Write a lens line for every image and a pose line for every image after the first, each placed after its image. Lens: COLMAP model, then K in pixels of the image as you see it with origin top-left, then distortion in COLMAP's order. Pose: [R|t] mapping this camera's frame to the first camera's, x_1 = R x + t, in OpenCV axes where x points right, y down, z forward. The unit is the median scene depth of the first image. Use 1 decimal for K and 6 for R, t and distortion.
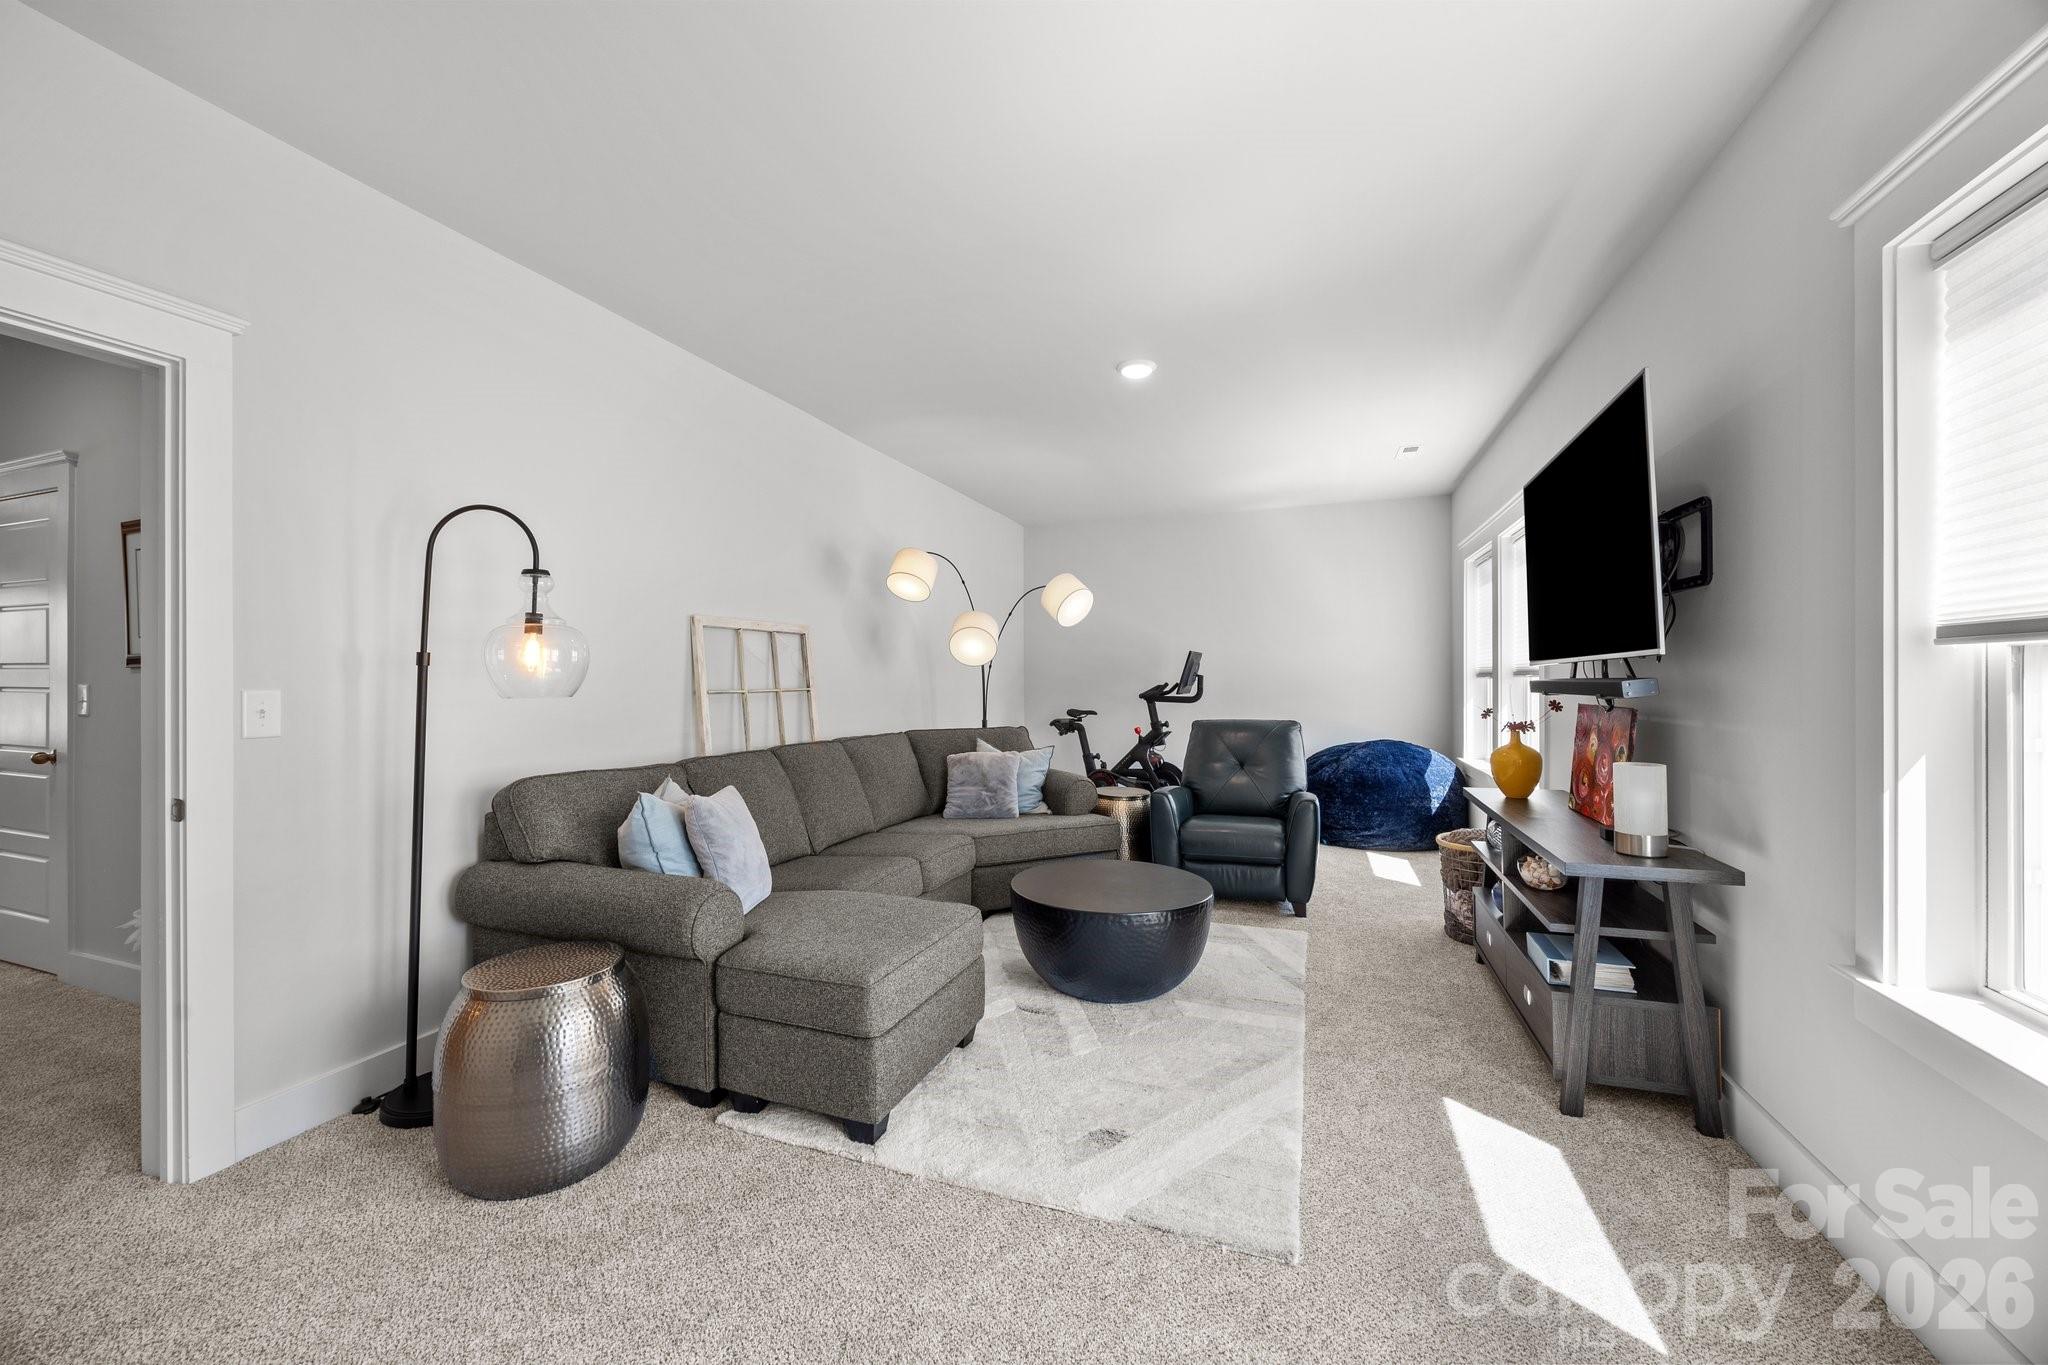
lens RADIAL K [[784.0, 0, 1023.3], [0, 784.0, 678.2], [0, 0, 1]] dist [-0.000573, -0.000127]
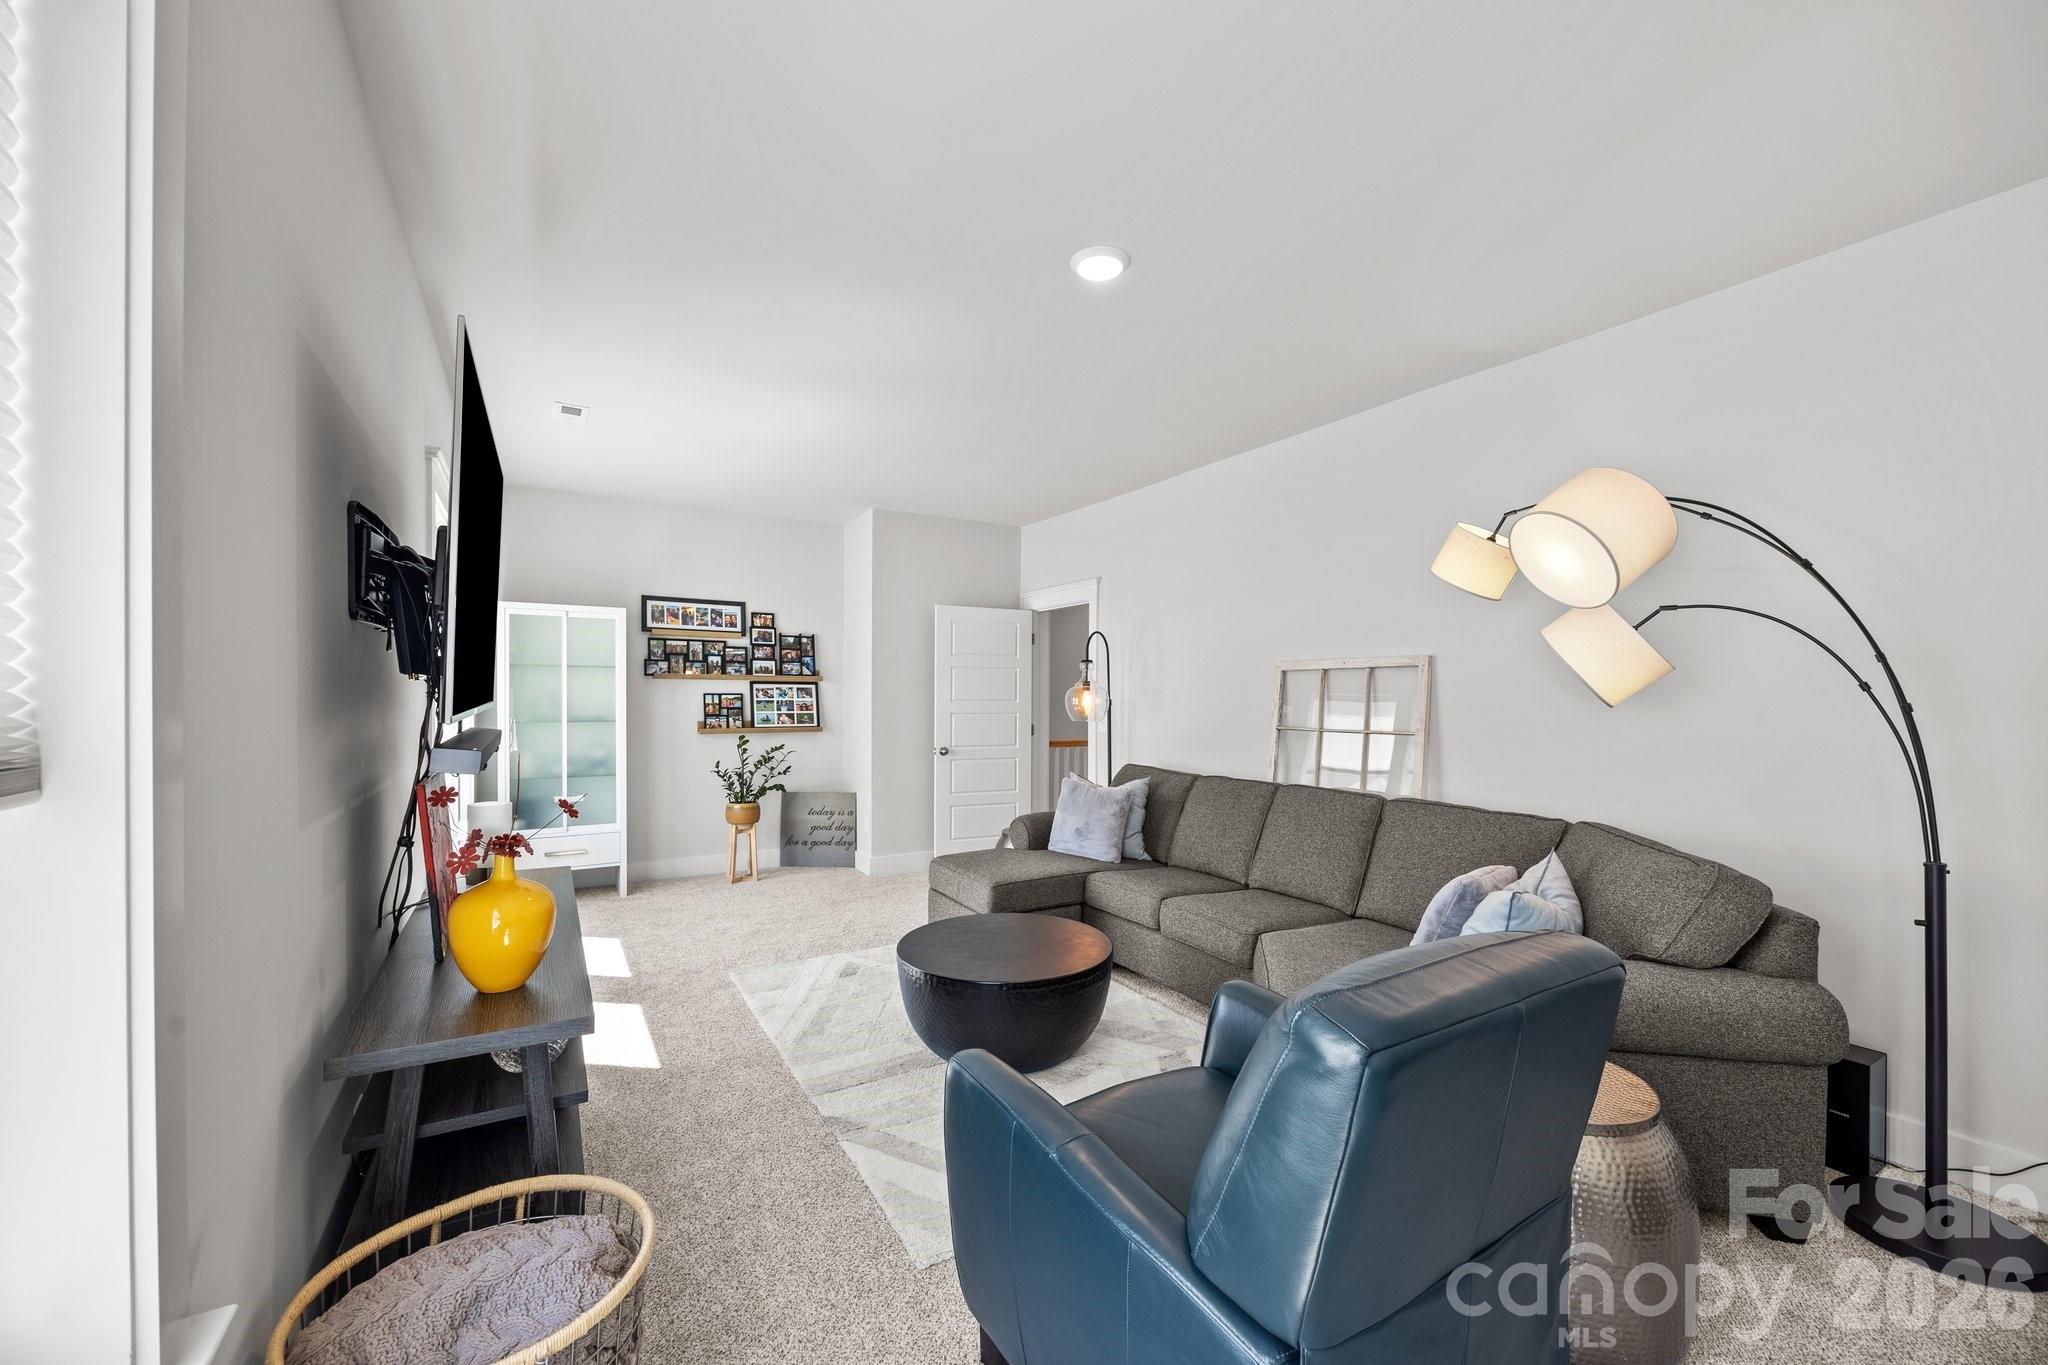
lens RADIAL K [[784.0, 0, 1029.9], [0, 784.0, 691.9], [0, 0, 1]] dist [-0.000573, -0.000127]
pose [[-0.616274, -0.004085, -0.787521, 1.128989], [-0.003987, 0.999990, -0.002067, -0.048122], [0.787522, 0.001866, -0.616284, 2.172221]]
